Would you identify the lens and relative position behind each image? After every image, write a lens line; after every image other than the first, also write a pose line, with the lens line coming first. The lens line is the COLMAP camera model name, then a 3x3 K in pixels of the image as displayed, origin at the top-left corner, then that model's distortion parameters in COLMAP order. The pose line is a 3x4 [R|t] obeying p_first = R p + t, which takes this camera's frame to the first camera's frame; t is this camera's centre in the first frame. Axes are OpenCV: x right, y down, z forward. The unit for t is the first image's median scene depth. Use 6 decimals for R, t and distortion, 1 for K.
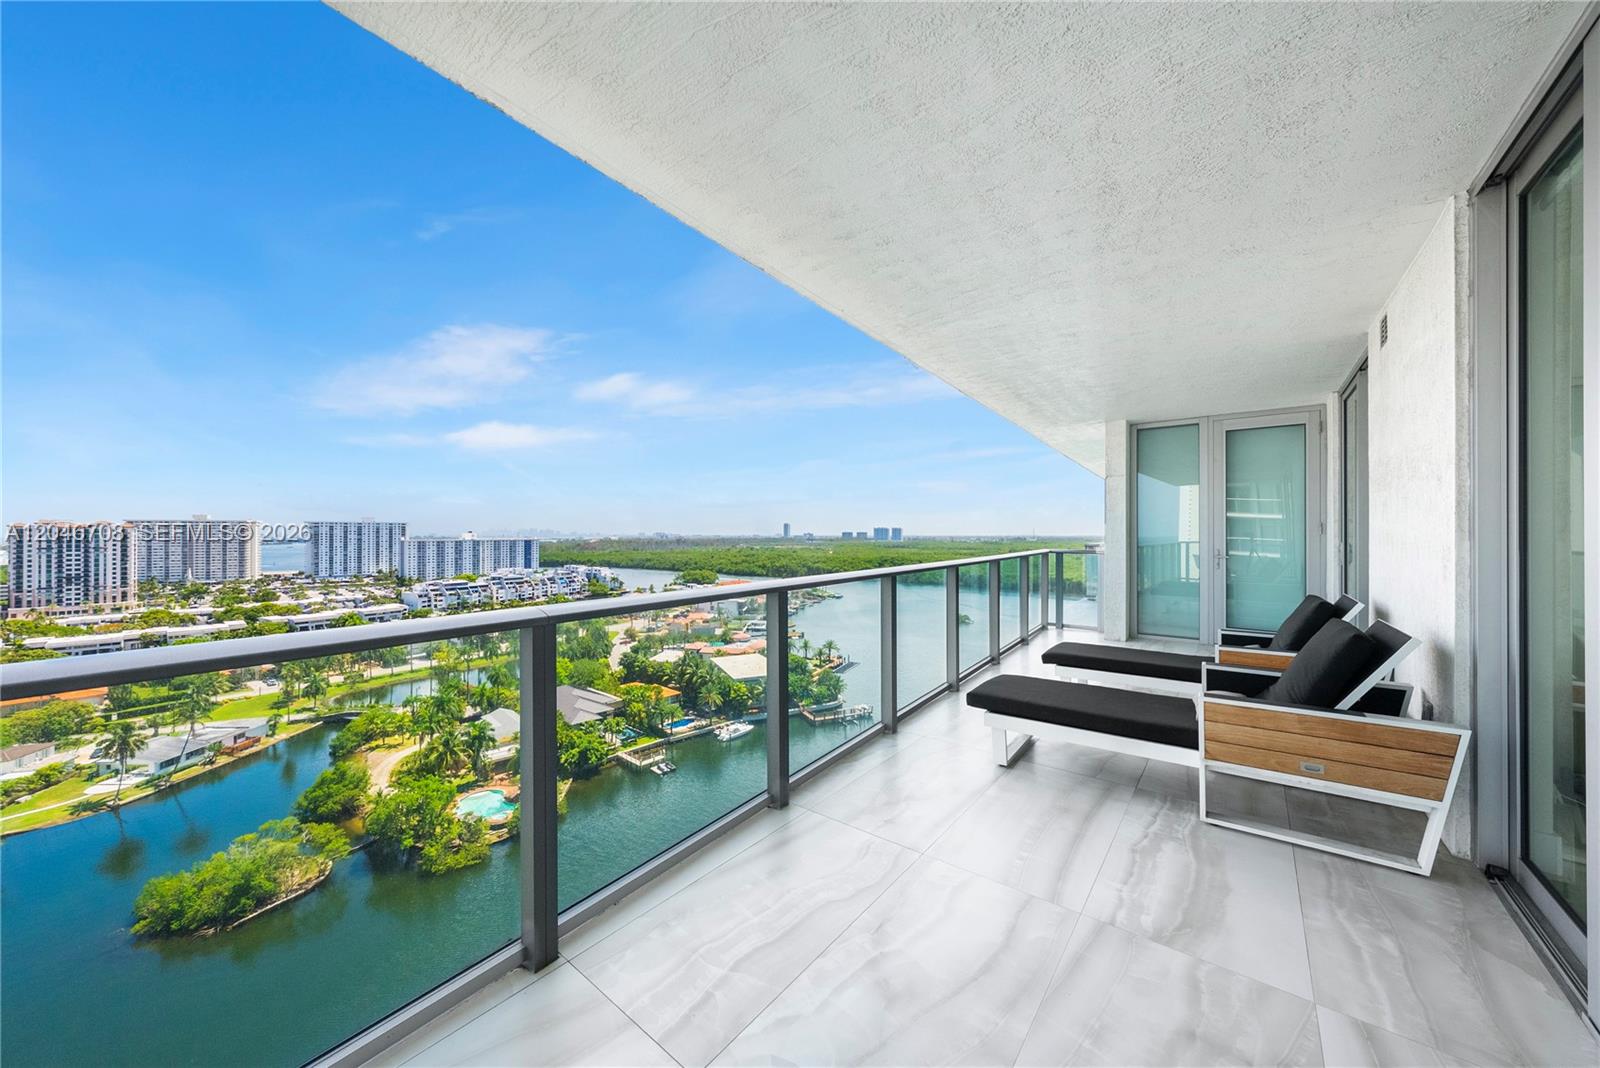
lens RADIAL K [[568.9, 0, 798.8], [0, 568.9, 536.1], [0, 0, 1]] dist [0.000393, 0.000985]
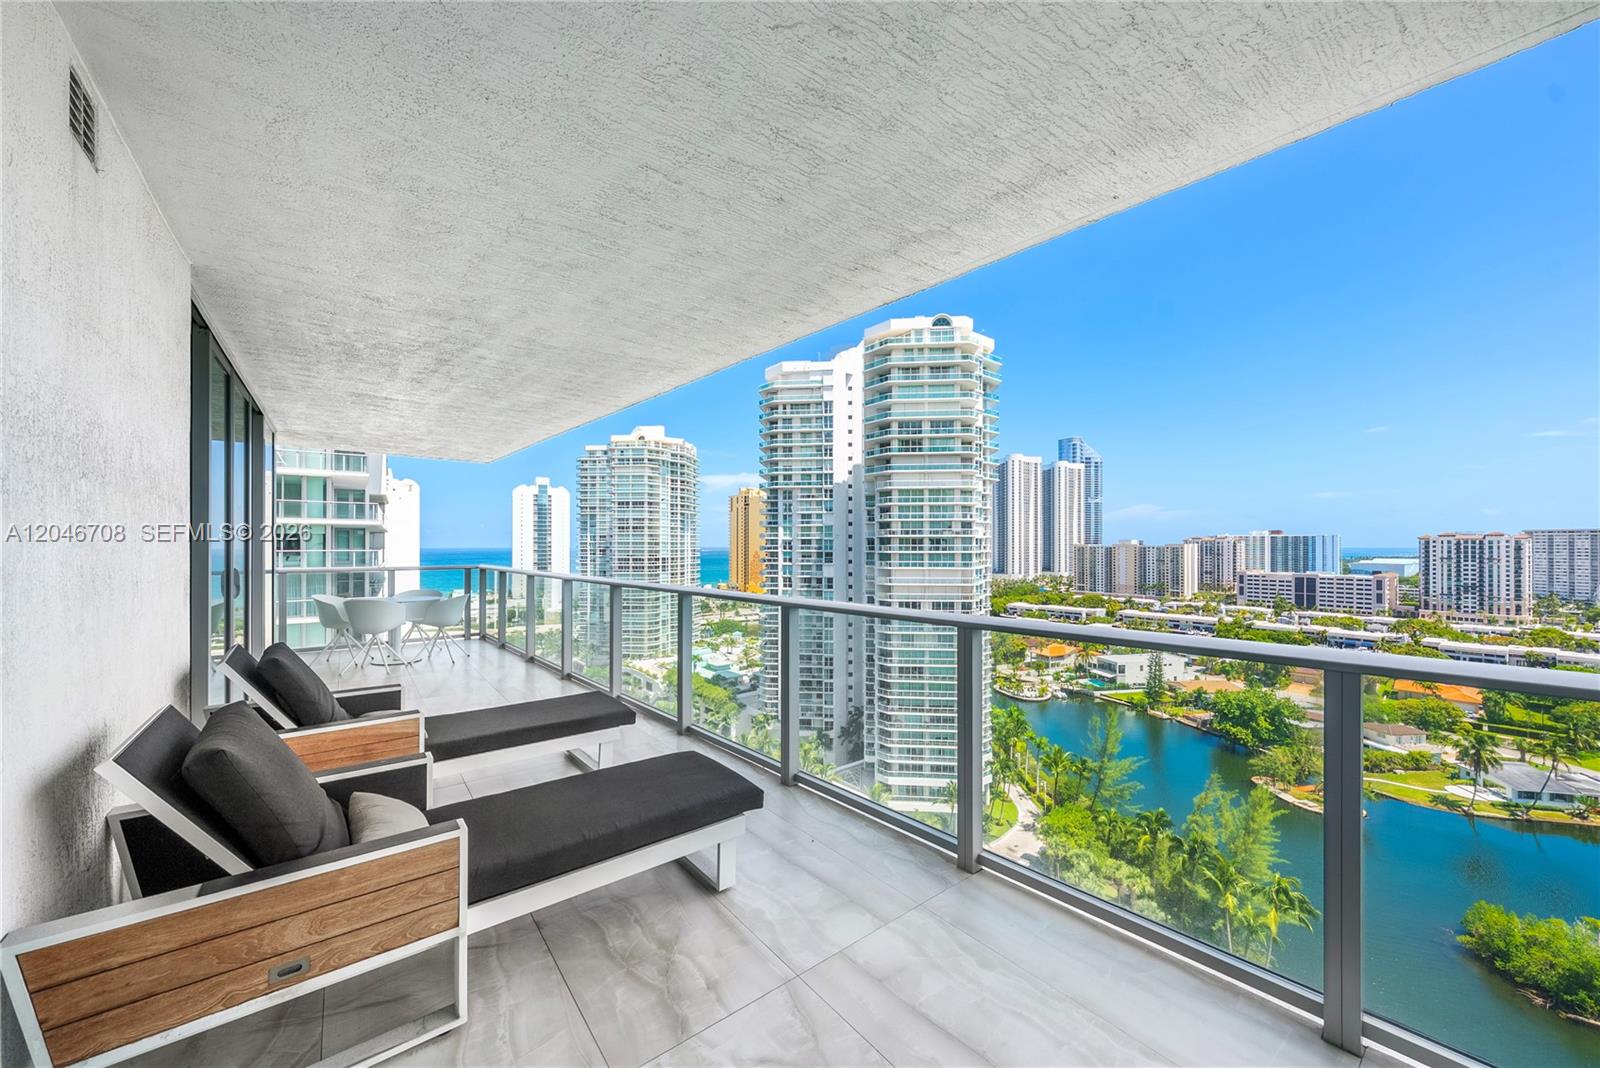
lens RADIAL K [[599.9, 0, 823.1], [0, 599.9, 541.7], [0, 0, 1]] dist [-0.000374, -0.000531]
pose [[-0.224861, -0.004833, -0.974379, 0.088050], [-0.003231, 0.999986, -0.004215, -0.001716], [0.974385, 0.002200, -0.224874, 0.108177]]
